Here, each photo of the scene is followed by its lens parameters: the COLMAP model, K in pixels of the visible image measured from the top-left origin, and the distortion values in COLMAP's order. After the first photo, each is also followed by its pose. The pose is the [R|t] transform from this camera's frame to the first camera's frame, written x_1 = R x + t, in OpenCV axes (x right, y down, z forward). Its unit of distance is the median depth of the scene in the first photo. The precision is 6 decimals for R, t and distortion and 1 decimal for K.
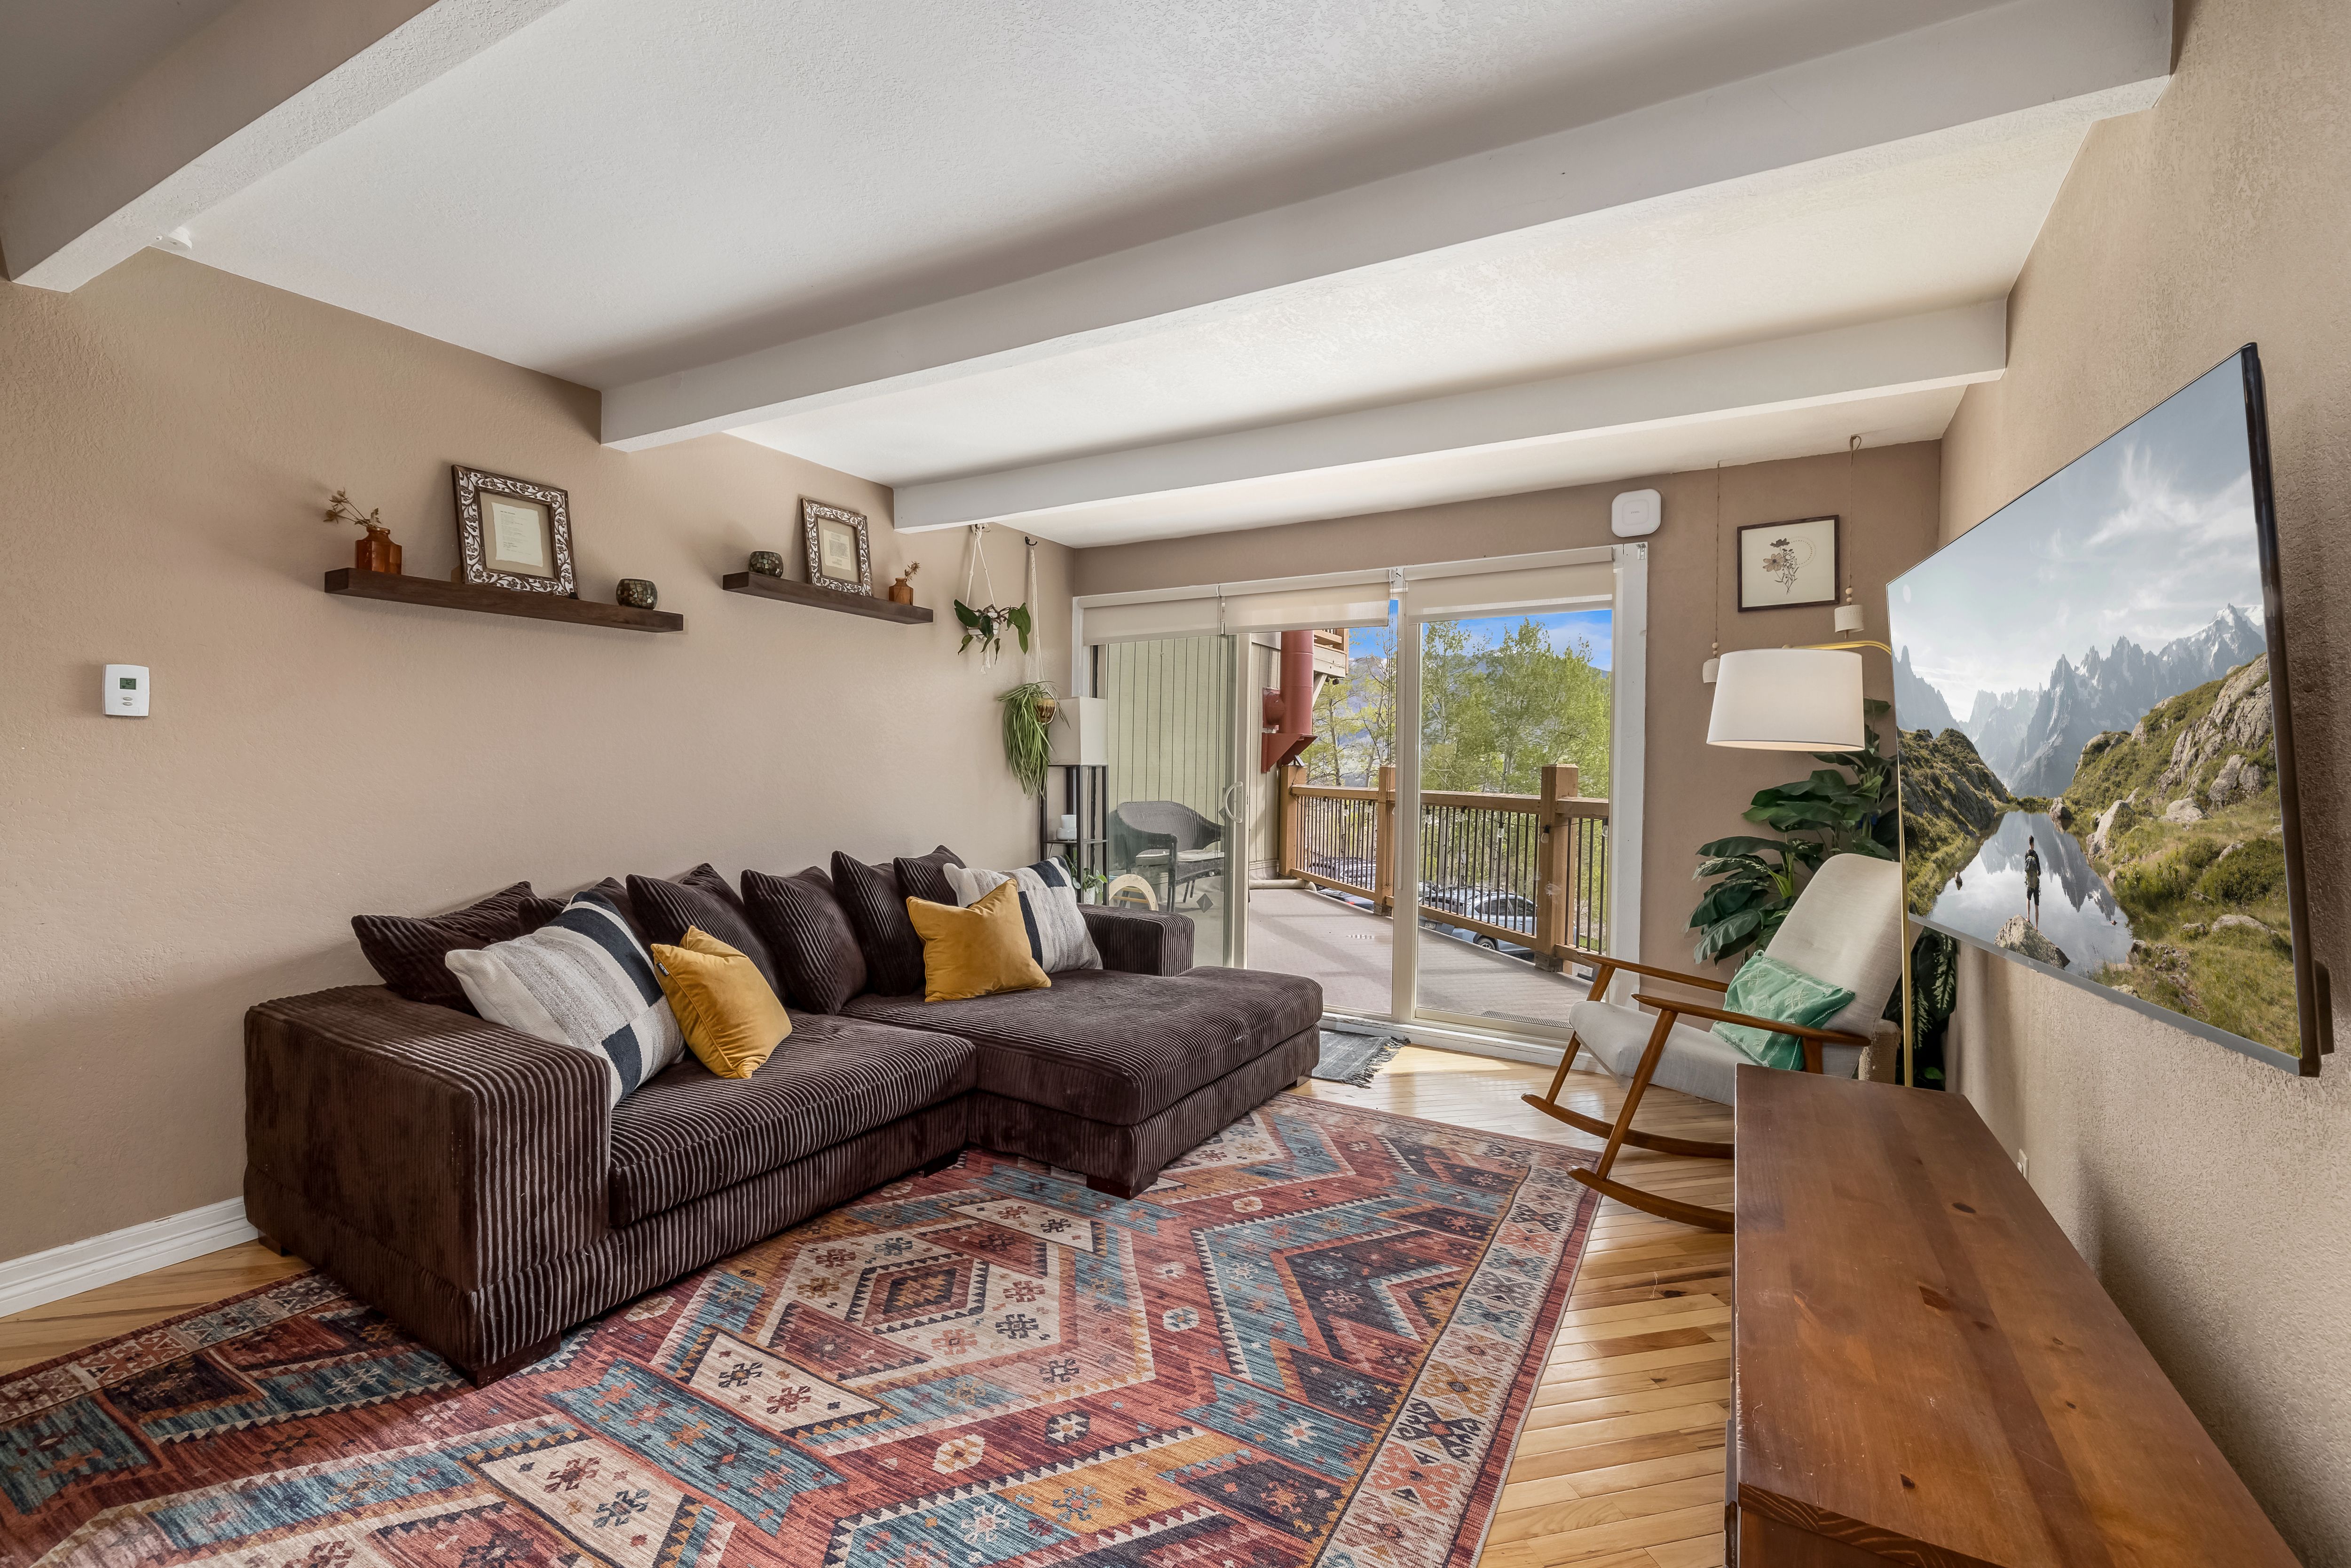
lens RADIAL K [[1145.4, 0, 1509.7], [0, 1145.4, 802.3], [0, 0, 1]] dist [0.002126, 0.000461]
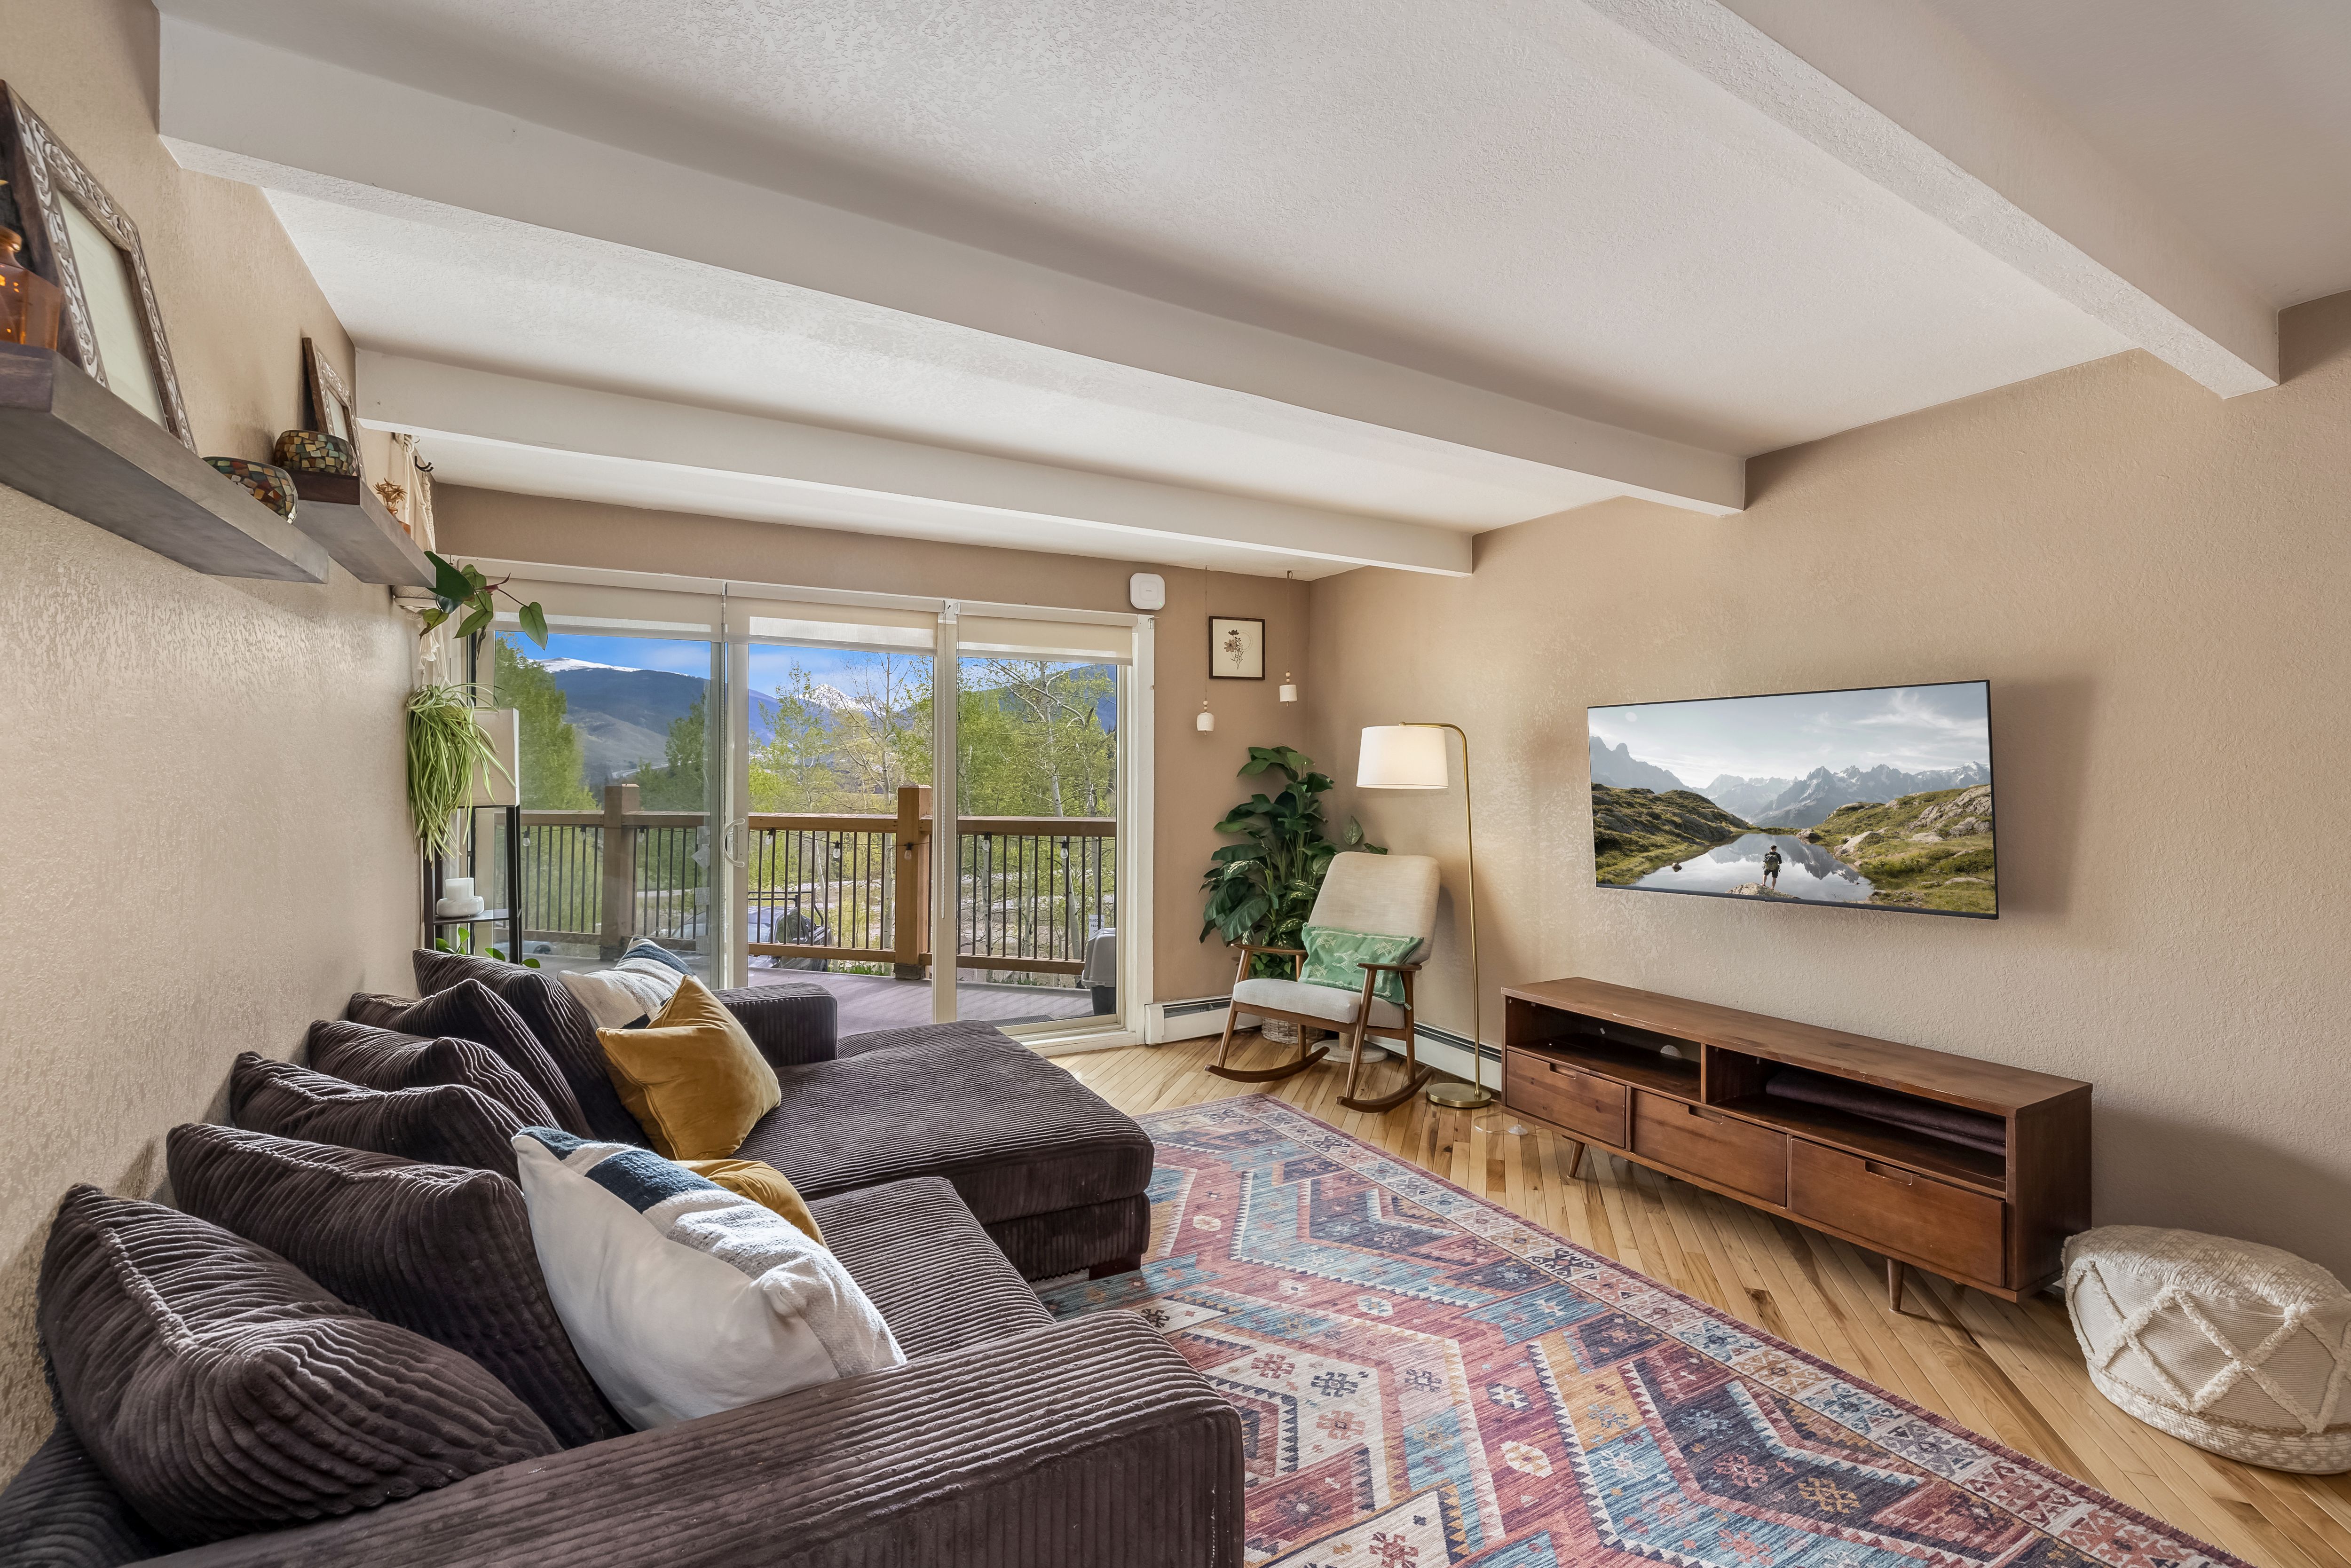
lens RADIAL K [[975.5, 0, 1141.4], [0, 975.5, 777.1], [0, 0, 1]] dist [0.000439, -0.000450]
pose [[0.544195, -0.013138, 0.838856, -1.162655], [0.018379, 0.999824, 0.003736, -0.078436], [-0.838758, 0.013384, 0.544340, 0.629372]]
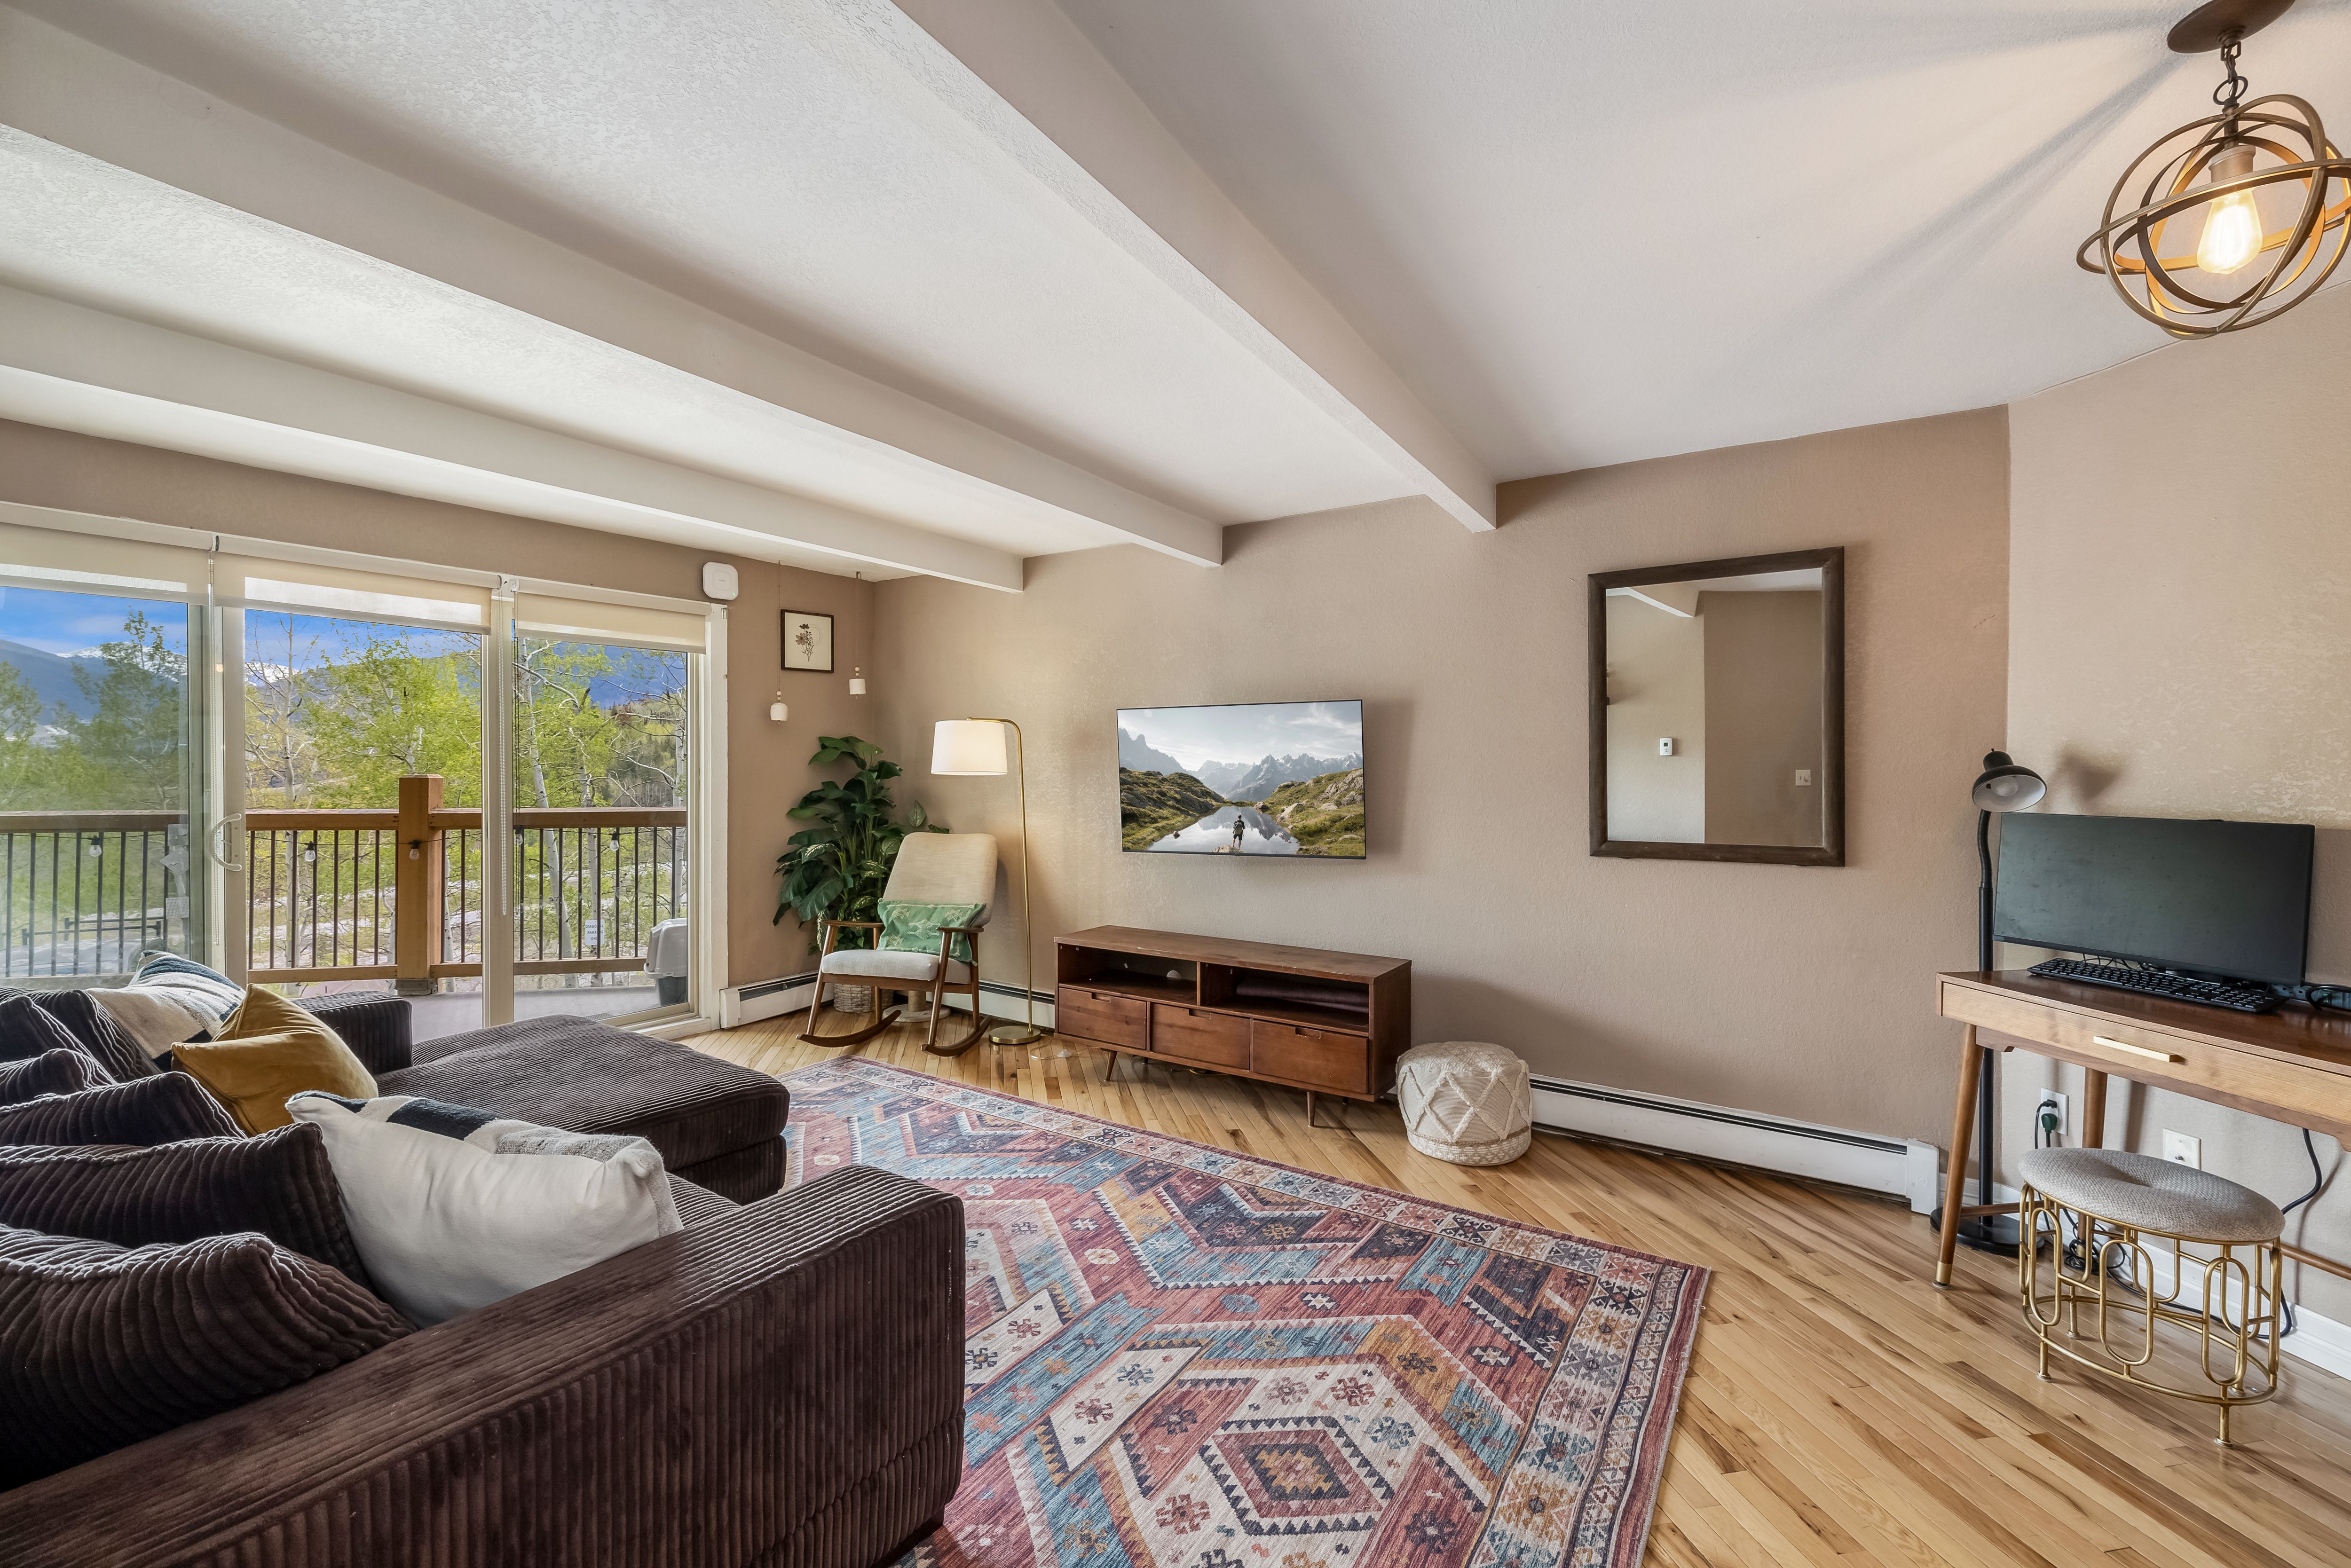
lens RADIAL K [[998.0, 0, 1172.2], [0, 998.0, 776.0], [0, 0, 1]] dist [-0.001253, 0.000602]
pose [[0.050085, -0.023748, 0.998463, -1.424919], [0.014135, 0.999634, 0.023067, -0.081838], [-0.998645, 0.012958, 0.050403, 0.661222]]
